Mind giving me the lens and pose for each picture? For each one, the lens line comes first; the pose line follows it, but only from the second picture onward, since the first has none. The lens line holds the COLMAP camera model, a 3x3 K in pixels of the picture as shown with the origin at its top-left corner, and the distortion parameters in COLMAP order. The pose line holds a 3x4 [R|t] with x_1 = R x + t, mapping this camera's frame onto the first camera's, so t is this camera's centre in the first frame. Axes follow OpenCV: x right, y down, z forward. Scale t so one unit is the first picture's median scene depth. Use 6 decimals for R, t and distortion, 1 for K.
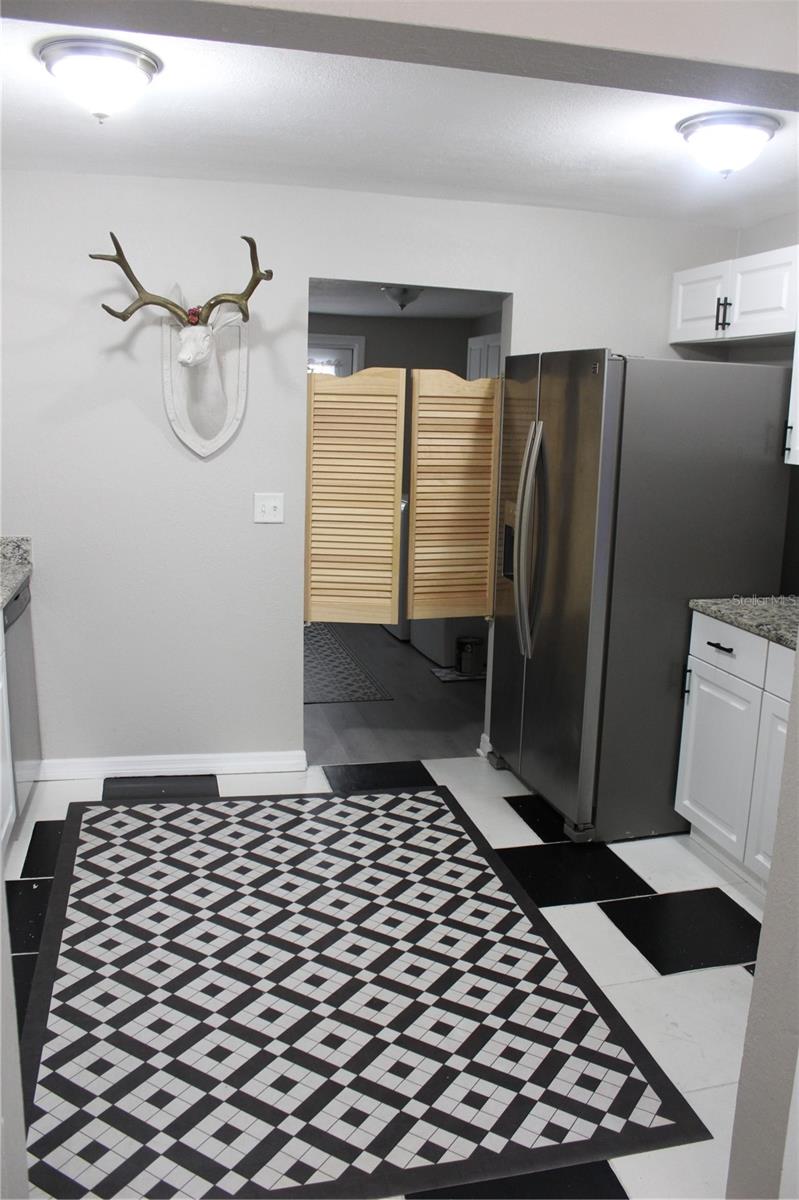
lens RADIAL K [[985.6, 0, 394.6], [0, 985.6, 590.9], [0, 0, 1]] dist [-0.156062, 0.133702]
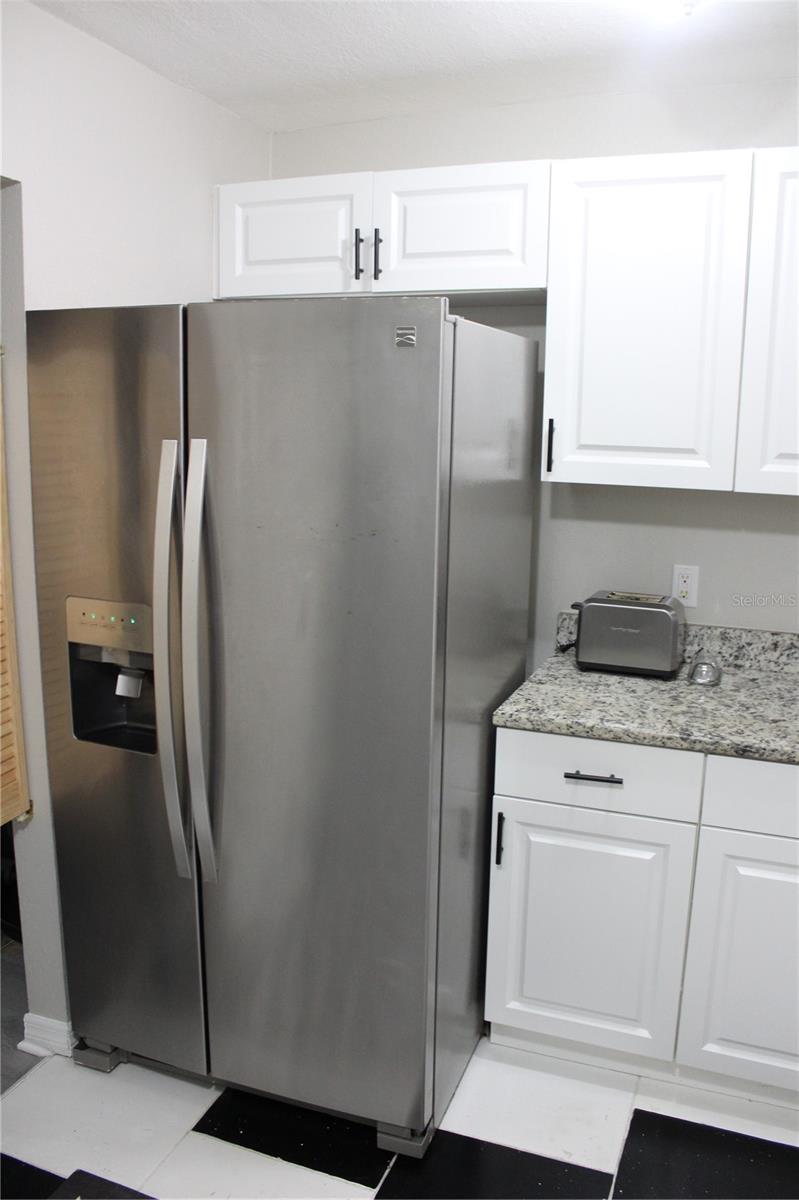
lens RADIAL K [[985.6, 0, 405.0], [0, 985.6, 594.1], [0, 0, 1]] dist [-0.156062, 0.133702]
pose [[0.579912, -0.178798, 0.794816, -0.203053], [0.154929, 0.982019, 0.107871, -0.132602], [-0.799812, 0.060584, 0.597186, 0.612816]]
